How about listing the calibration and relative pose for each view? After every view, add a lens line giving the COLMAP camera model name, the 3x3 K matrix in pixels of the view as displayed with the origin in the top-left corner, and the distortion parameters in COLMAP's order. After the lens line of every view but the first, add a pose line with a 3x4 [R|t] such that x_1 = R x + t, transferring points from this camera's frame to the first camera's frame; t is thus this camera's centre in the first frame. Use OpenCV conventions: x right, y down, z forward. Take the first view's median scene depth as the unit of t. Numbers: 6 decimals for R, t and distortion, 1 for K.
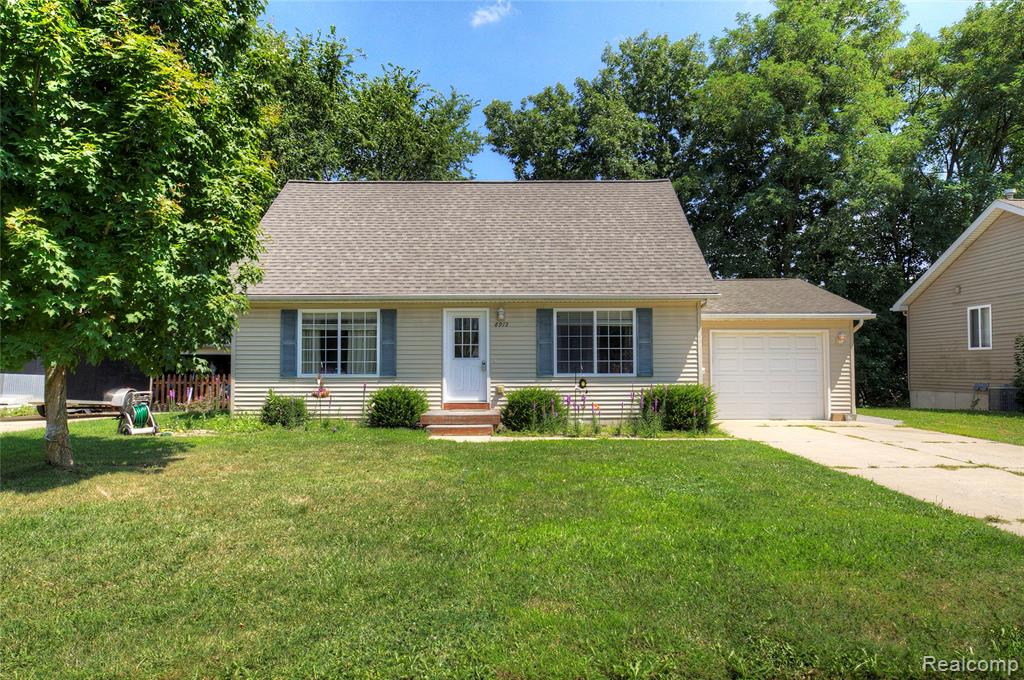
lens RADIAL K [[643.1, 0, 512.0], [0, 643.1, 340.0], [0, 0, 1]] dist [0.000906, -0.000130]
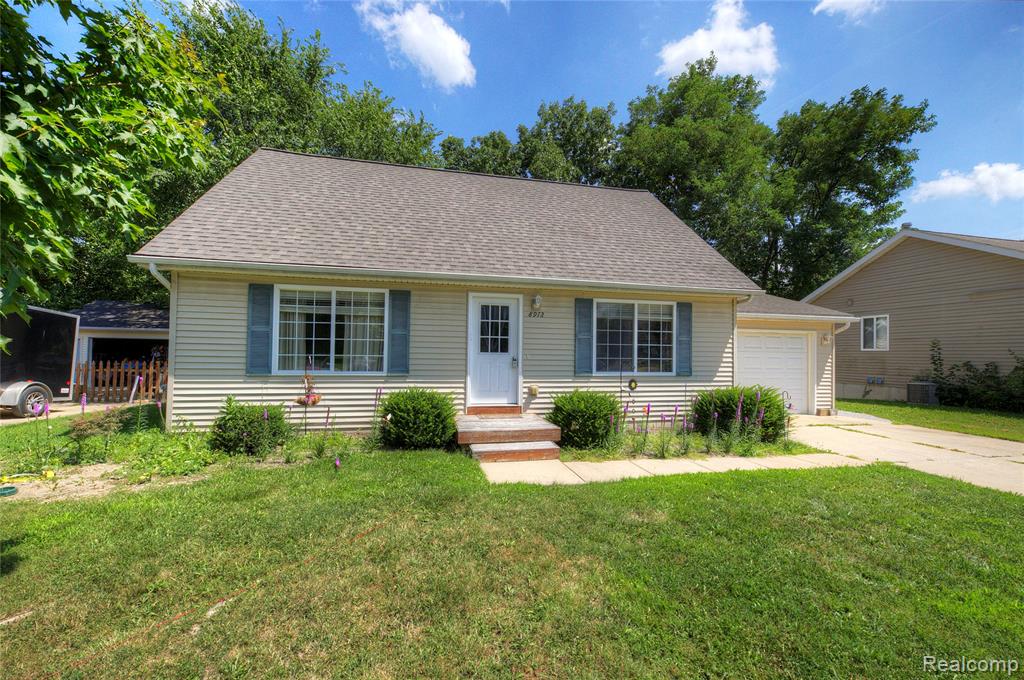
lens RADIAL K [[419.3, 0, 521.0], [0, 419.3, 341.9], [0, 0, 1]] dist [0.007626, 0.000052]
pose [[0.974045, 0.021740, 0.225308, -0.162003], [-0.025582, 0.999573, 0.014144, 0.005092], [-0.224905, -0.019541, 0.974185, 0.457526]]
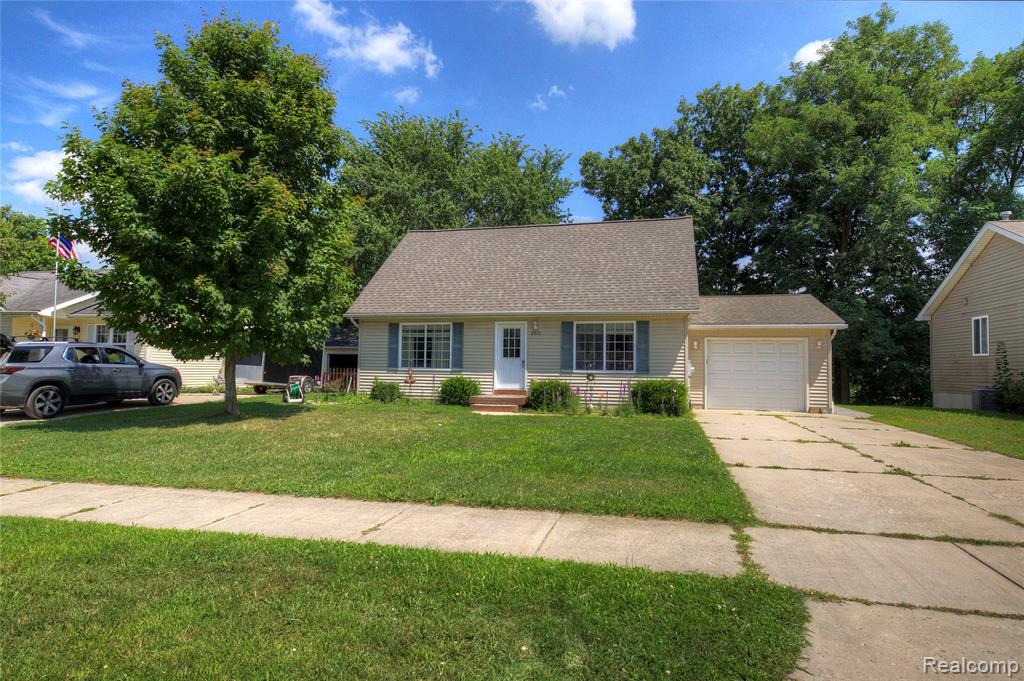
lens RADIAL K [[551.6, 0, 512.0], [0, 551.6, 340.5], [0, 0, 1]] dist [-0.001561, 0.000349]
pose [[0.970420, 0.003442, -0.241399, 0.218503], [-0.005423, 0.999957, -0.007540, 0.000213], [0.241363, 0.008626, 0.970397, -0.154533]]
